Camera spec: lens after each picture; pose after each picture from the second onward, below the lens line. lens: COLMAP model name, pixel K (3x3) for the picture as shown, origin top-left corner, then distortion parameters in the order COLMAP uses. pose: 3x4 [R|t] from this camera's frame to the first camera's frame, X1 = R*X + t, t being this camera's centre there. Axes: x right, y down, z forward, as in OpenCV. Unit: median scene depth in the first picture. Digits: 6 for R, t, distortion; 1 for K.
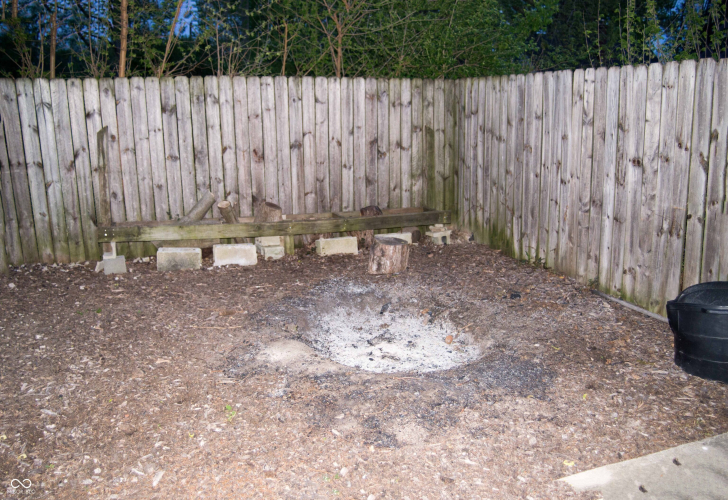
lens RADIAL K [[641.8, 0, 364.4], [0, 641.8, 247.2], [0, 0, 1]] dist [-0.132056, 0.014430]
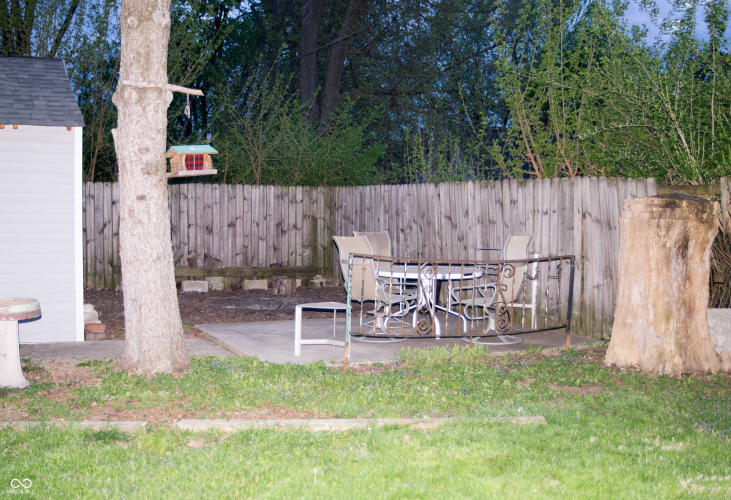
lens RADIAL K [[866.0, 0, 359.8], [0, 866.0, 251.6], [0, 0, 1]] dist [-0.026895, 0.000000]
pose [[0.996526, 0.013241, 0.082217, 0.041968], [-0.000019, 0.987313, -0.158783, 0.269647], [-0.083277, 0.158230, 0.983884, -1.247230]]
